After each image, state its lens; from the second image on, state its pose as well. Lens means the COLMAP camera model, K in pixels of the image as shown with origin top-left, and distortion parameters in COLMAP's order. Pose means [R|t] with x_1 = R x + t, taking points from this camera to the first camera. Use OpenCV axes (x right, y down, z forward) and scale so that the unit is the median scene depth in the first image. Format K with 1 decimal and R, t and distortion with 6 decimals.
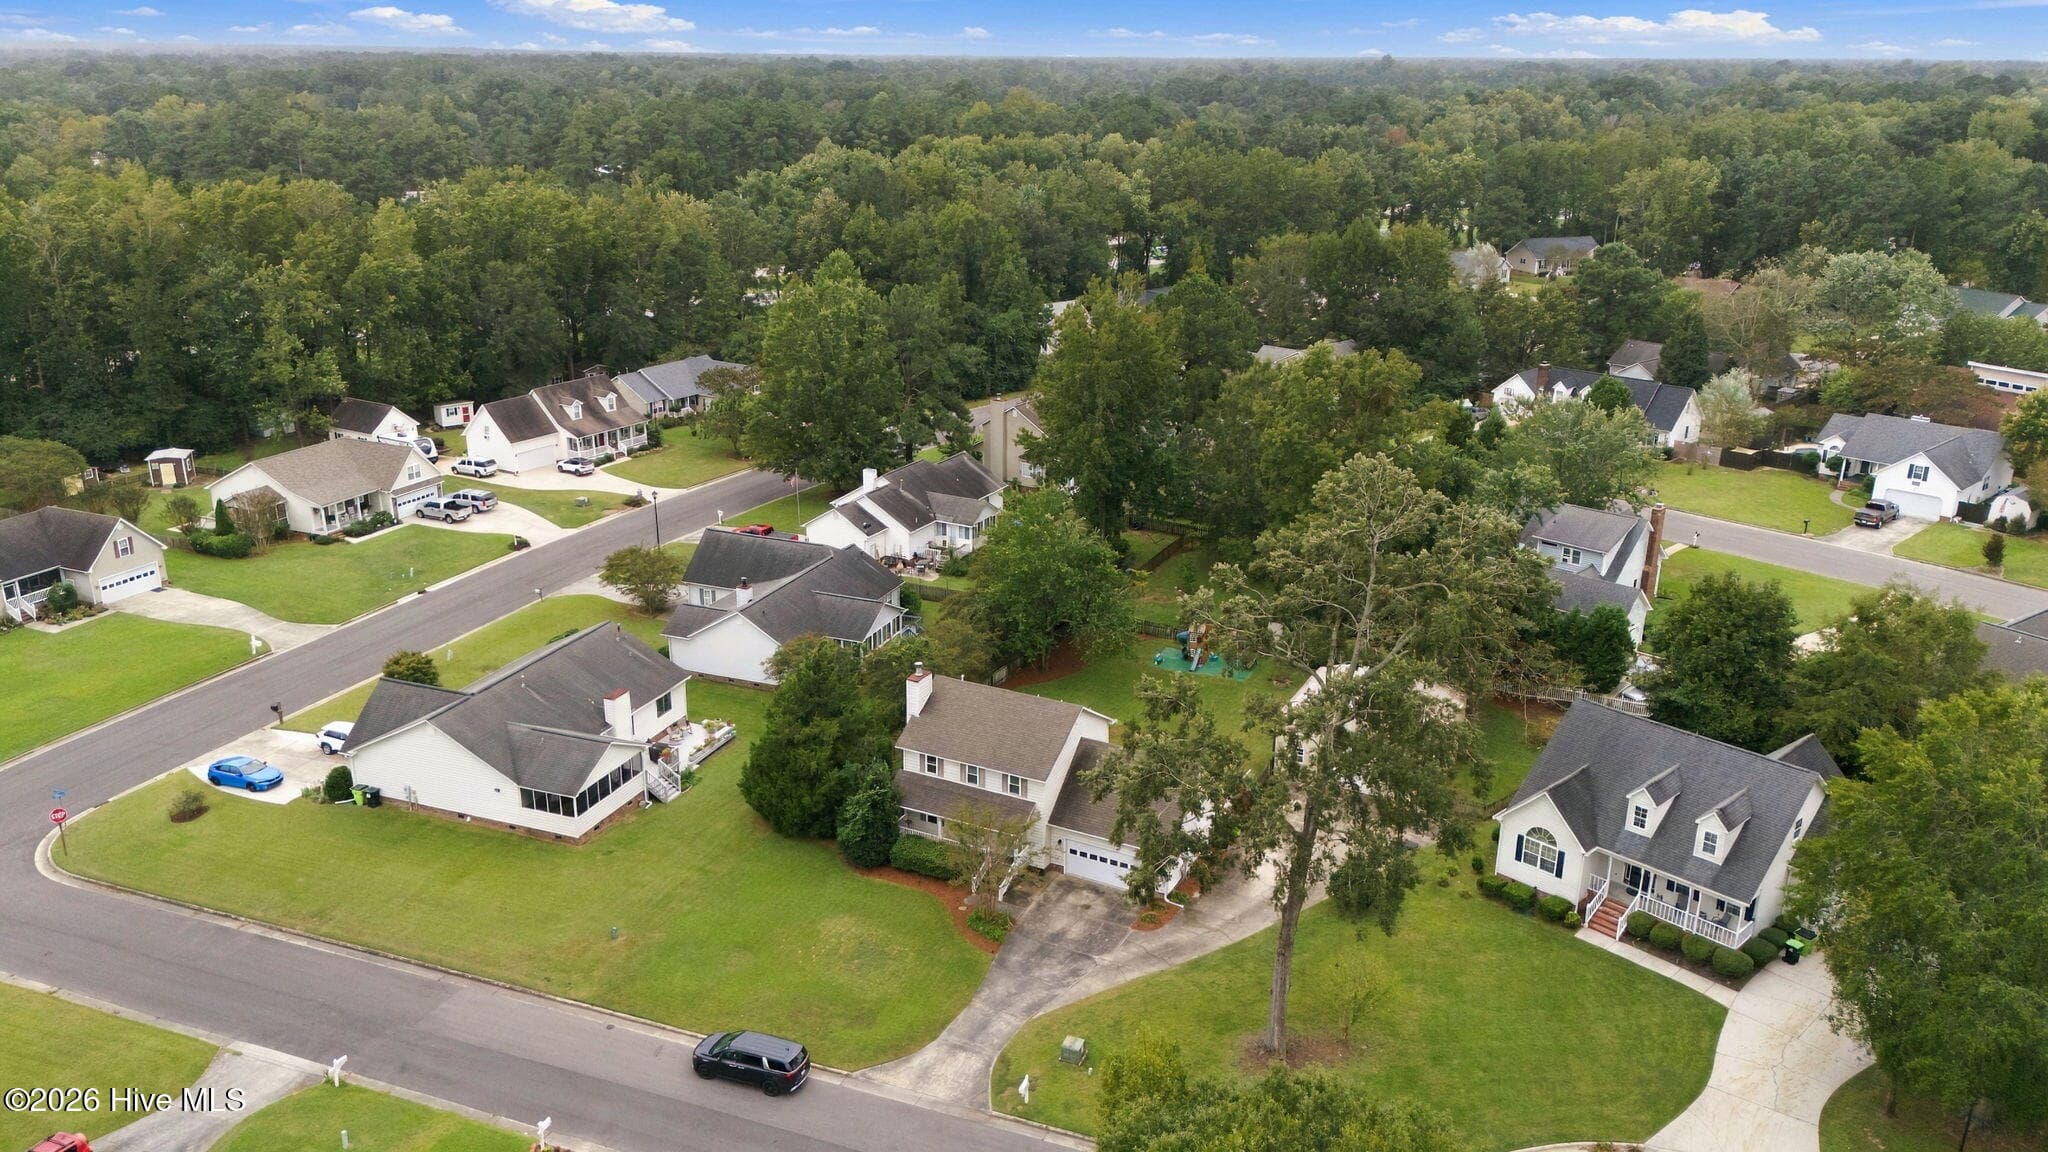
lens RADIAL K [[1495.4, 0, 1021.5], [0, 1495.4, 555.4], [0, 0, 1]] dist [0.074945, -0.070662]
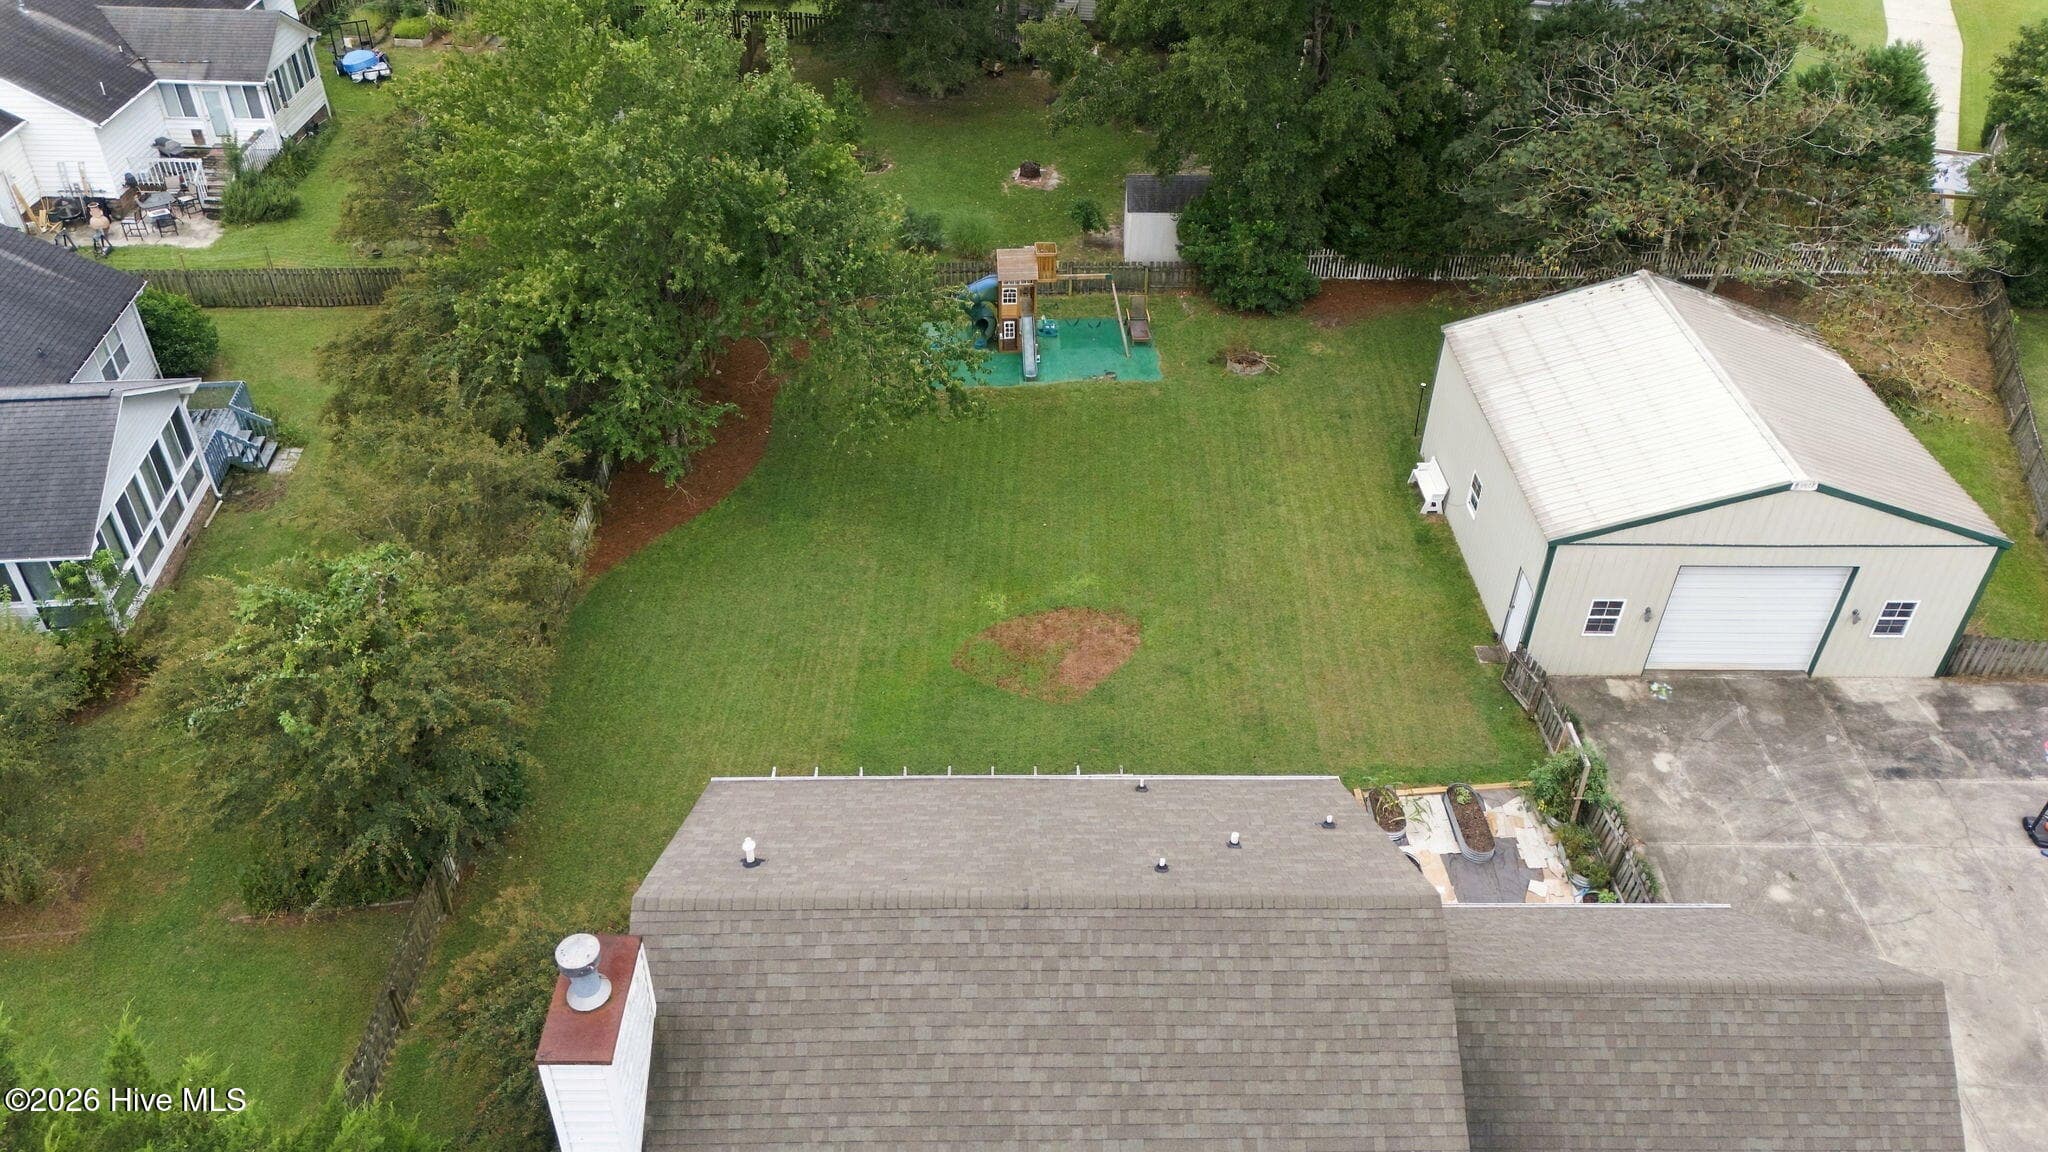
lens RADIAL K [[1495.4, 0, 1014.9], [0, 1495.4, 563.9], [0, 0, 1]] dist [0.074945, -0.070662]
pose [[0.876051, -0.281585, 0.391465, -0.082847], [0.137084, 0.923731, 0.357672, -0.029047], [-0.462323, -0.259675, 0.847836, 0.844180]]
